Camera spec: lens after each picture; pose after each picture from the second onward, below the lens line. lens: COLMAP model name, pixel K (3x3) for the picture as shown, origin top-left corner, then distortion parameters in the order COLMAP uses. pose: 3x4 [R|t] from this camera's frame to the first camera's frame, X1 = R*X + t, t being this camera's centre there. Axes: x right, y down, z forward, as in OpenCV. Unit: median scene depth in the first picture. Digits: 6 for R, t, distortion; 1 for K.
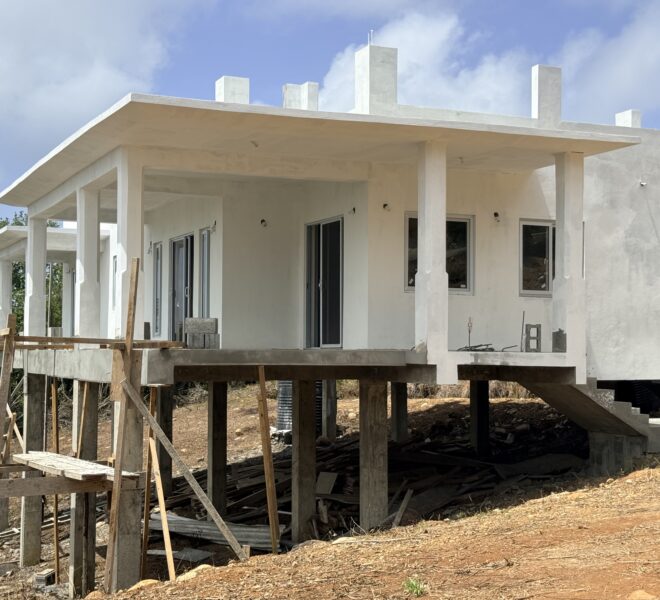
lens RADIAL K [[1143.3, 0, 342.4], [0, 1143.3, 300.1], [0, 0, 1]] dist [0.074664, 0.014754]
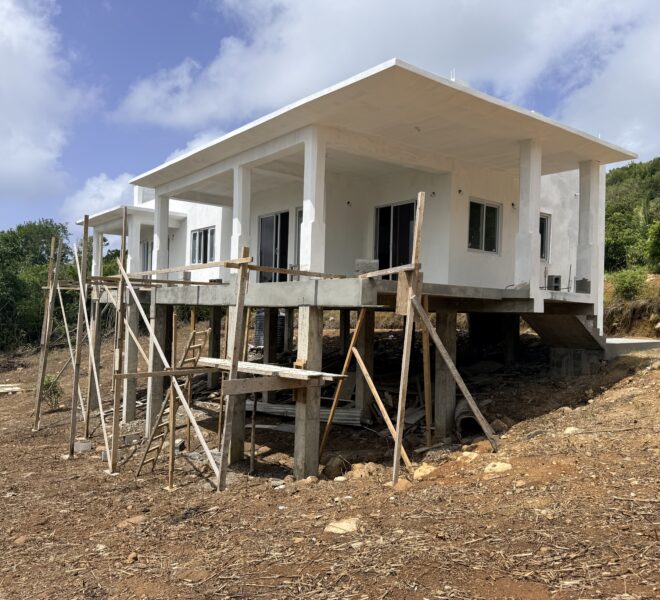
lens RADIAL K [[567.3, 0, 327.1], [0, 567.3, 299.9], [0, 0, 1]] dist [0.049143, -0.067267]
pose [[0.973580, 0.026820, 0.226765, -0.276481], [-0.033091, 0.999167, 0.023898, 0.042306], [-0.225935, -0.030771, 0.973656, 0.314089]]
